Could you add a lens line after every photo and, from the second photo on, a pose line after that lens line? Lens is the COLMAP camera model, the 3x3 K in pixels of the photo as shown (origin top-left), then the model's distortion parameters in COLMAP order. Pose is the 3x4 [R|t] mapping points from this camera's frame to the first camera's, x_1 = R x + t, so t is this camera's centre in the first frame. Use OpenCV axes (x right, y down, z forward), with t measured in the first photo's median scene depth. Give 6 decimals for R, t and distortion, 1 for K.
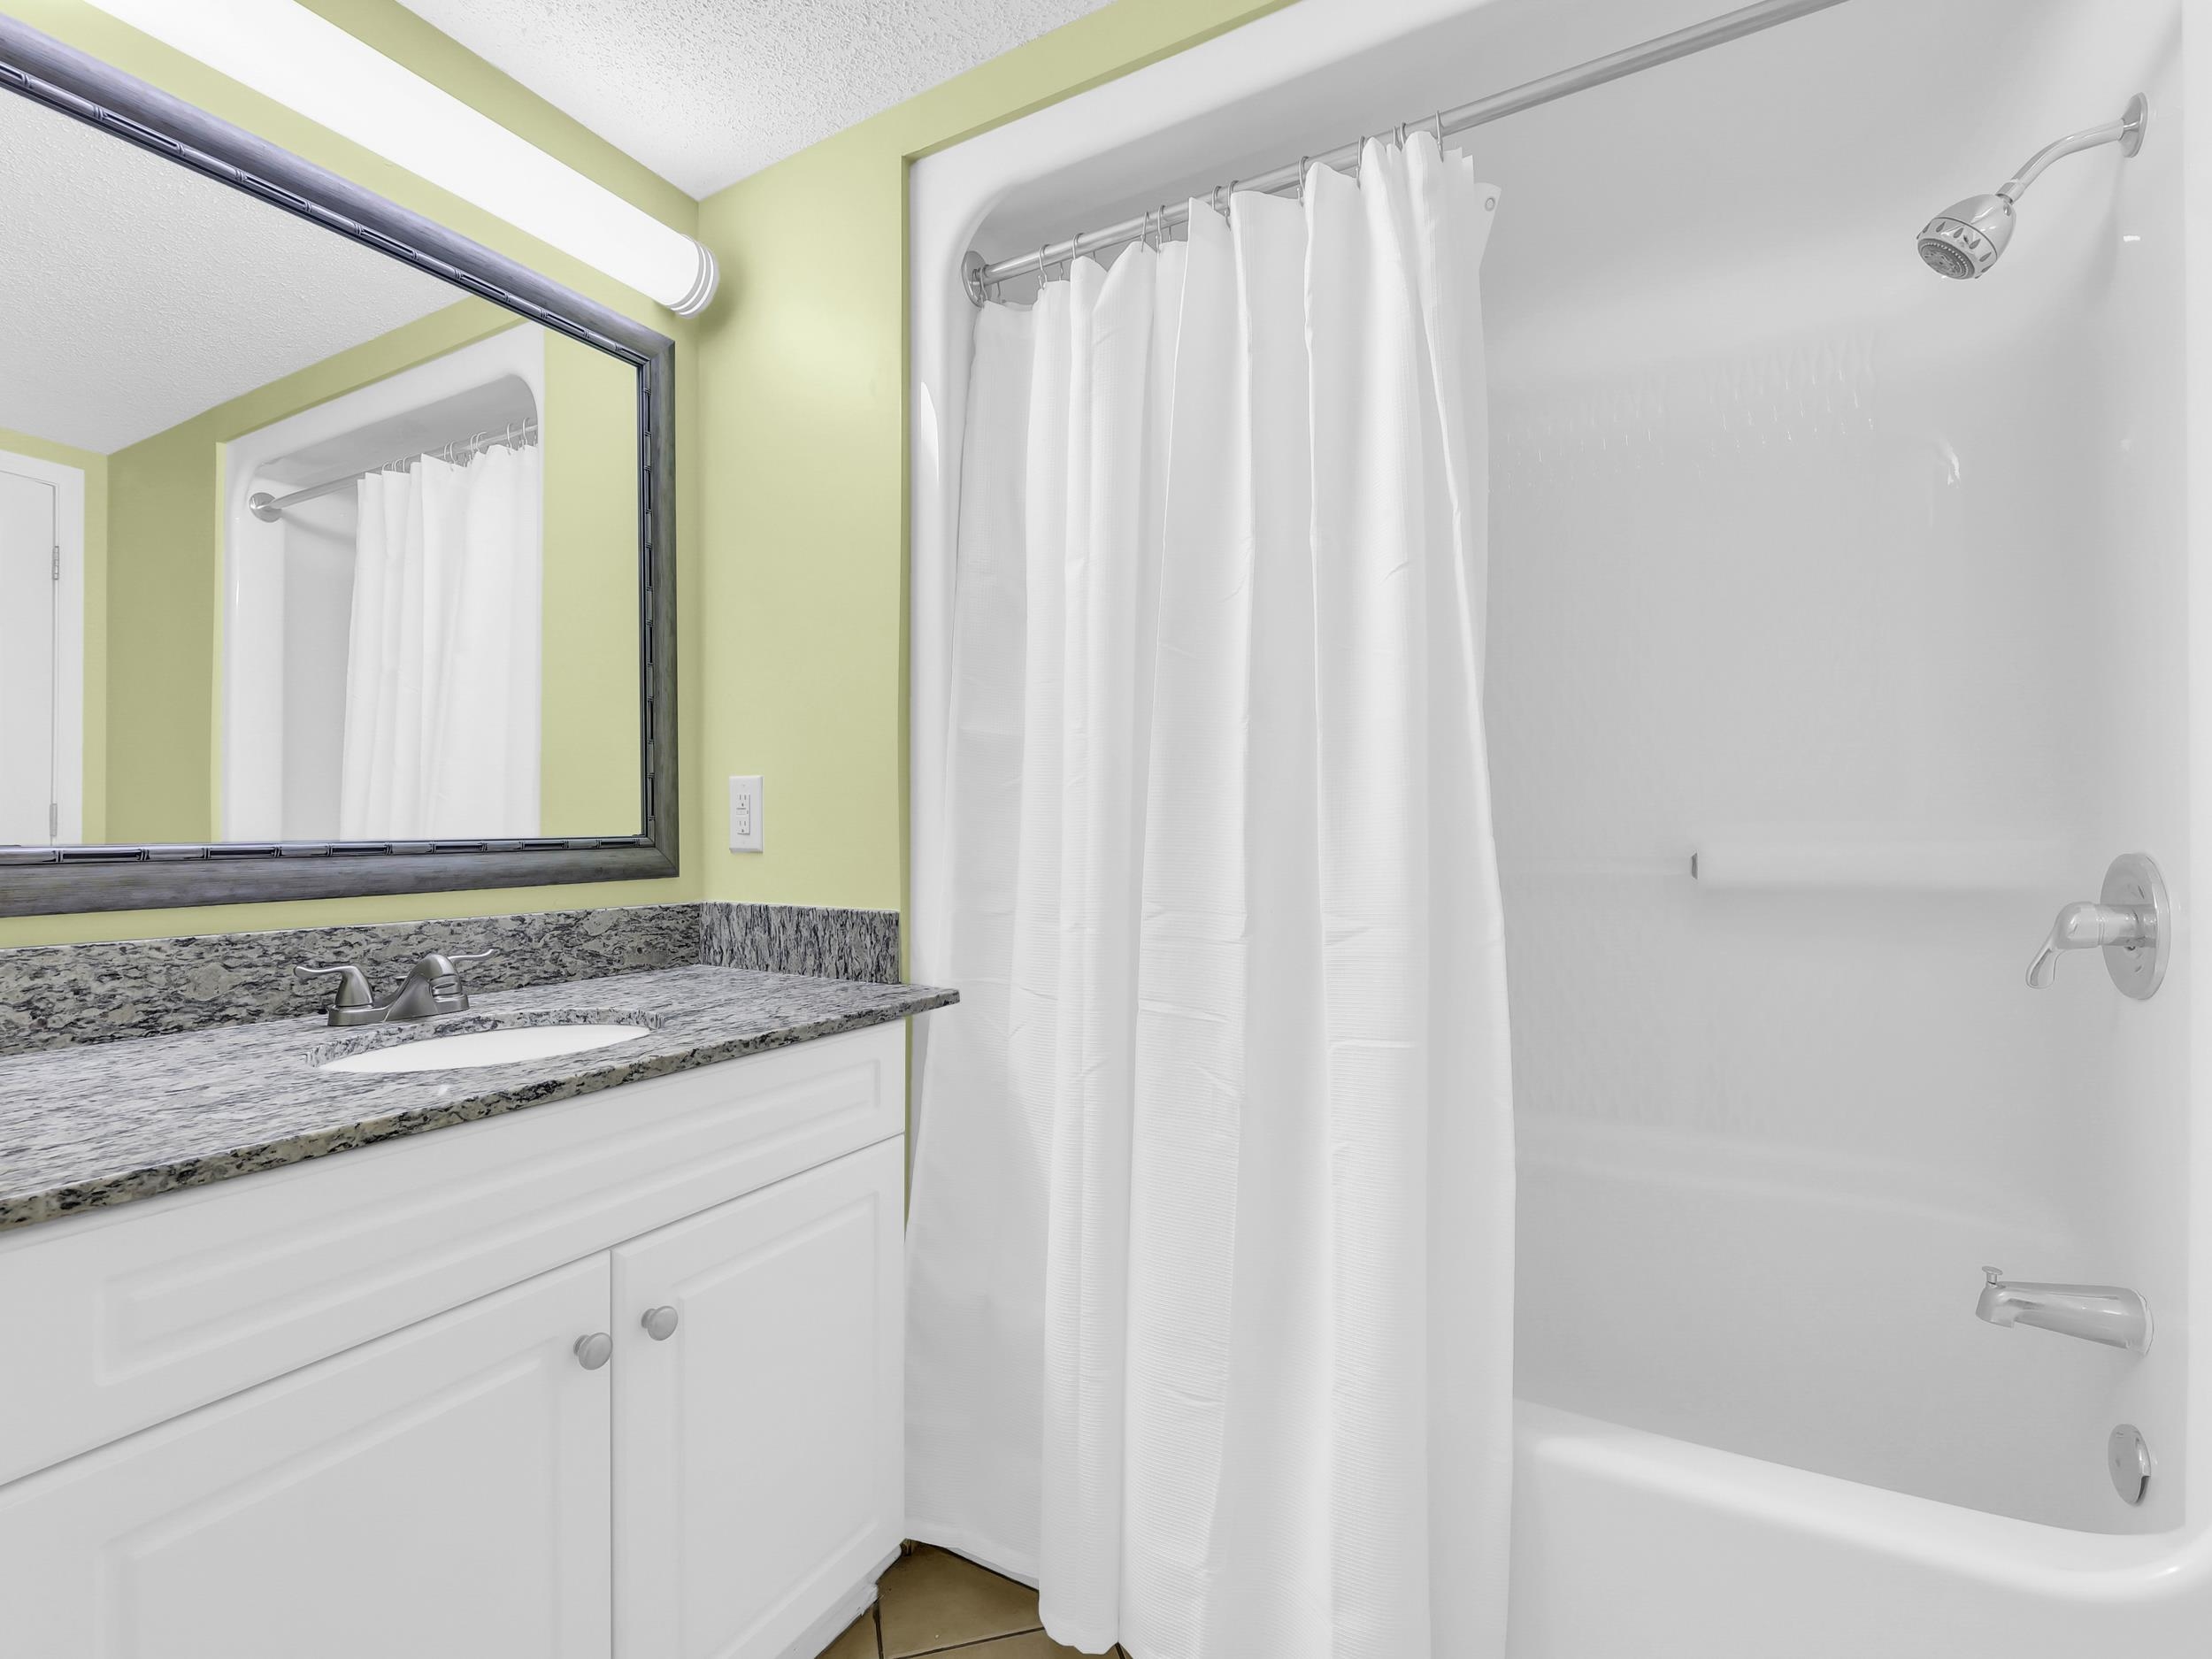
lens RADIAL K [[1007.2, 0, 1105.9], [0, 1007.2, 834.6], [0, 0, 1]] dist [-0.002254, 0.000690]
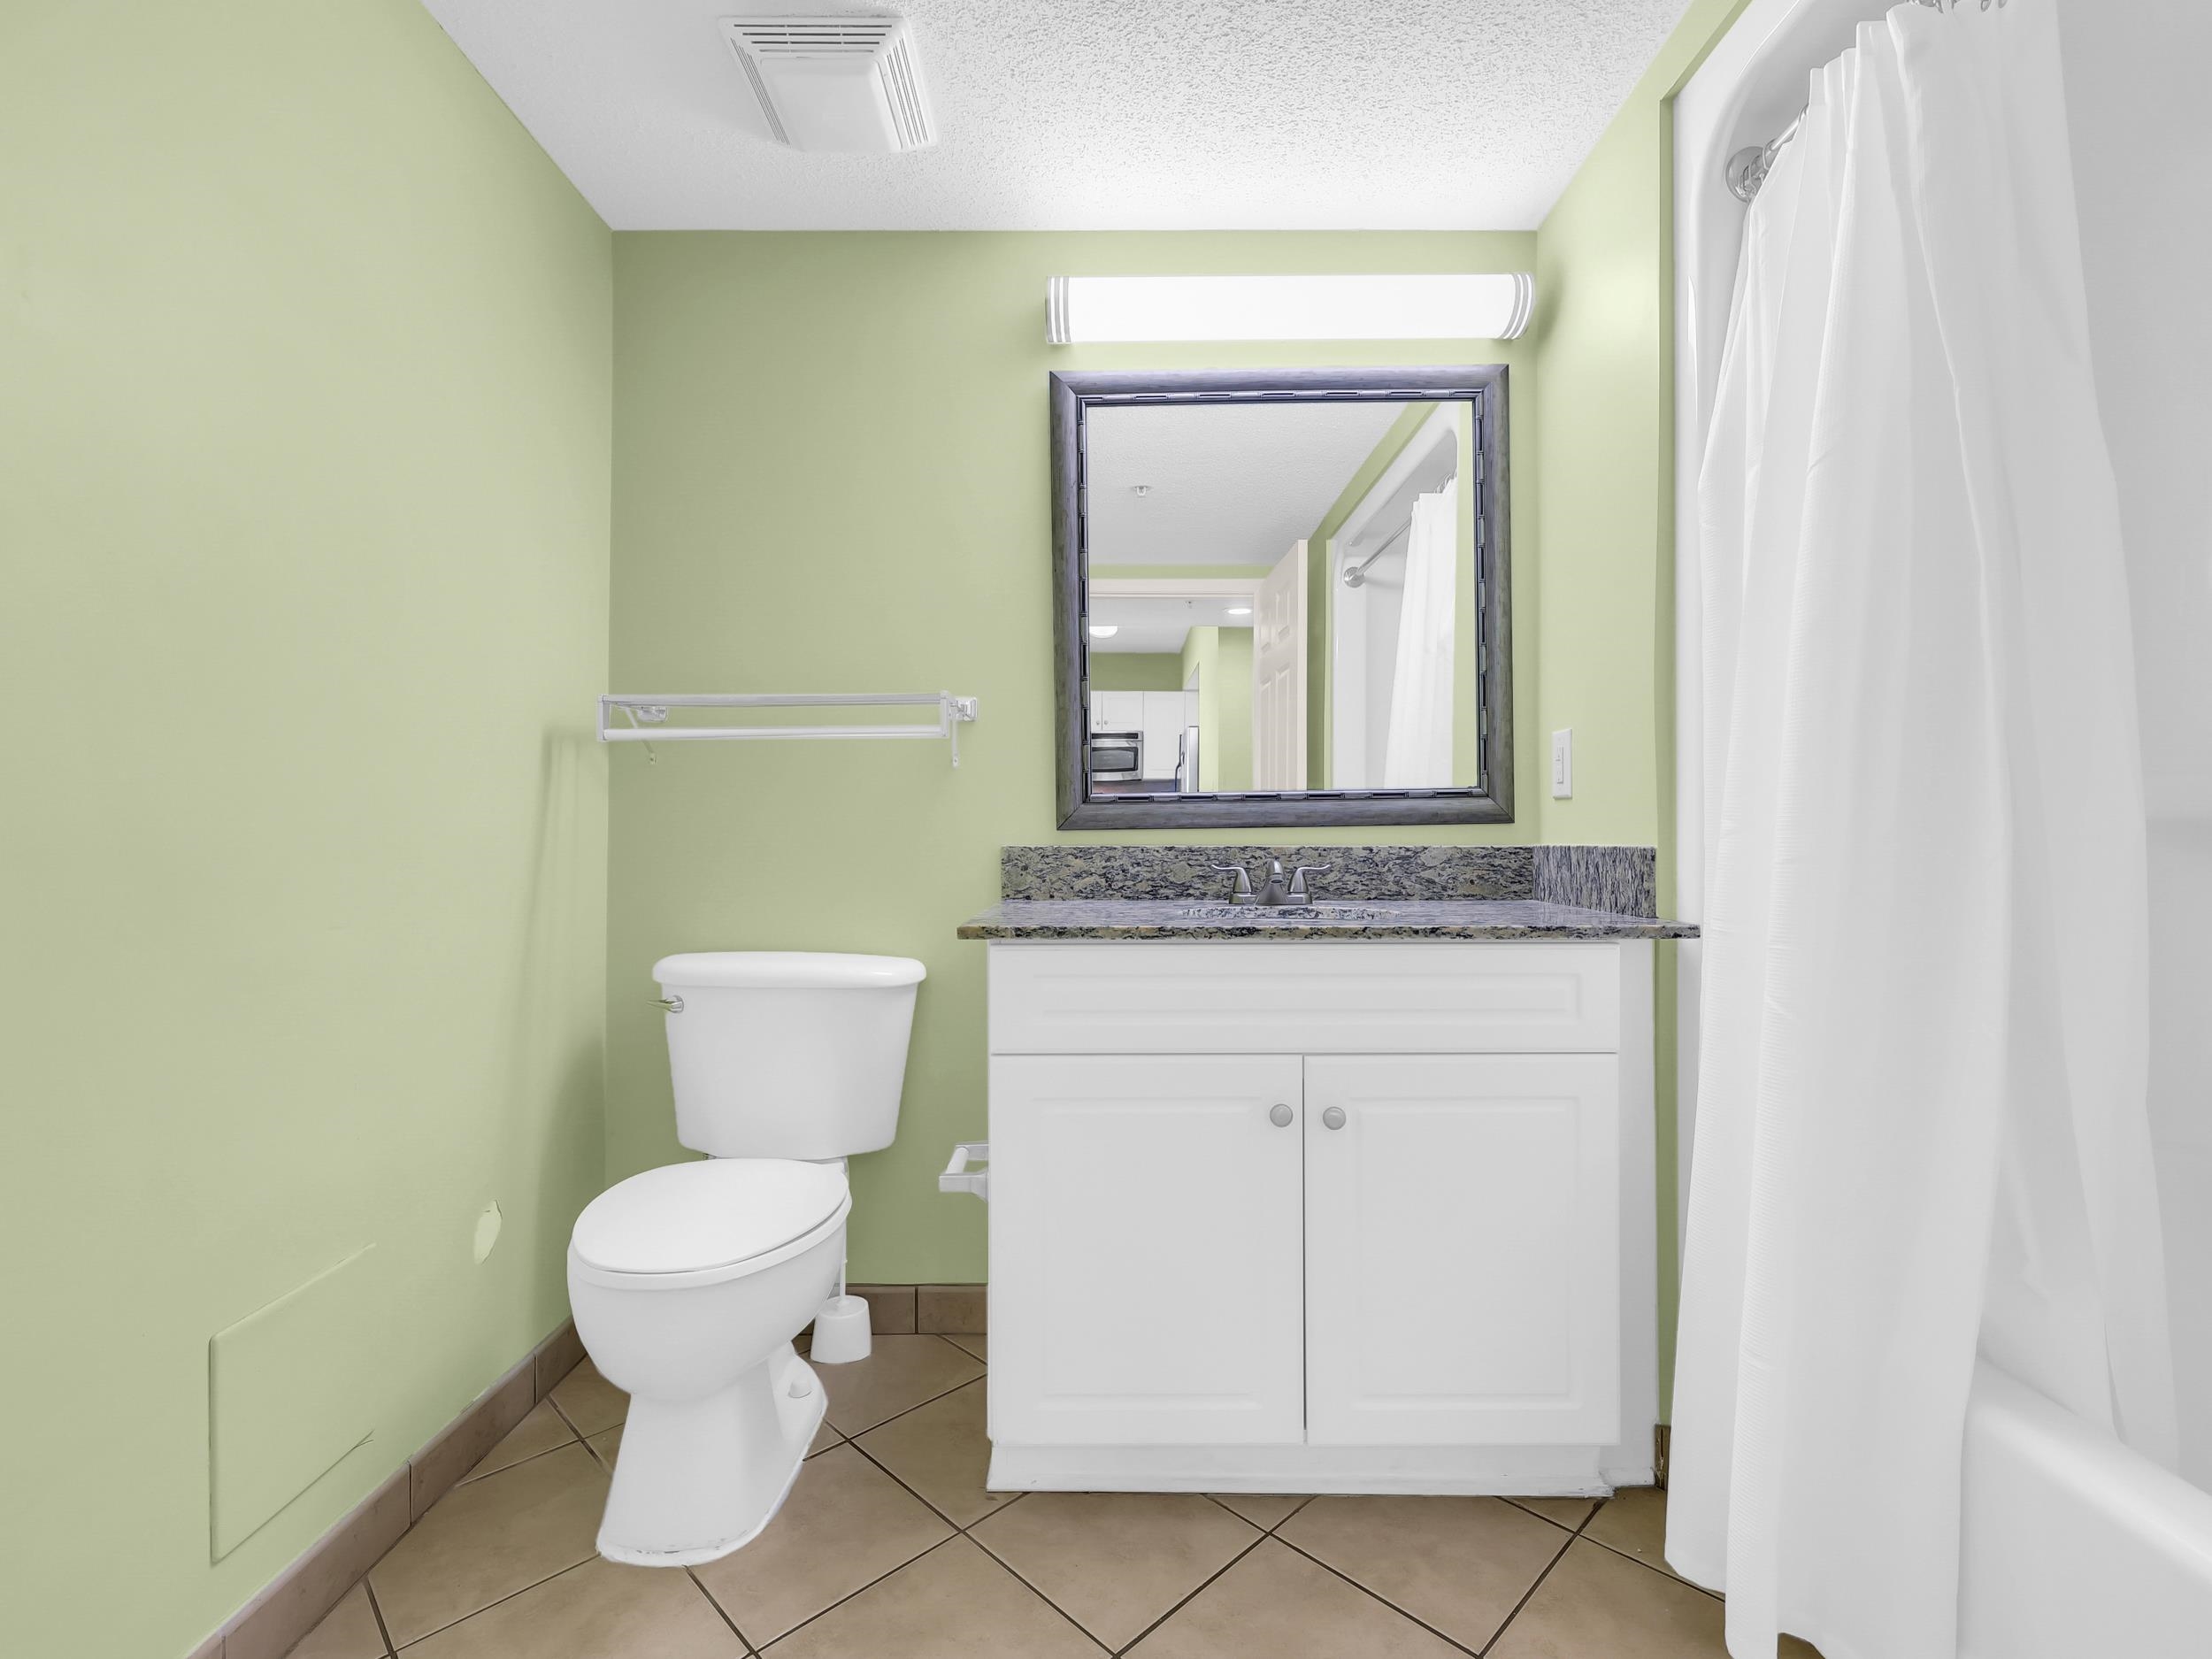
lens RADIAL K [[1071.7, 0, 1168.0], [0, 1071.7, 819.9], [0, 0, 1]] dist [0.002533, 0.000107]
pose [[0.518763, -0.026117, -0.854519, 0.466750], [0.009566, 0.999648, -0.024745, 0.071974], [0.854864, 0.004662, 0.518830, 0.024053]]
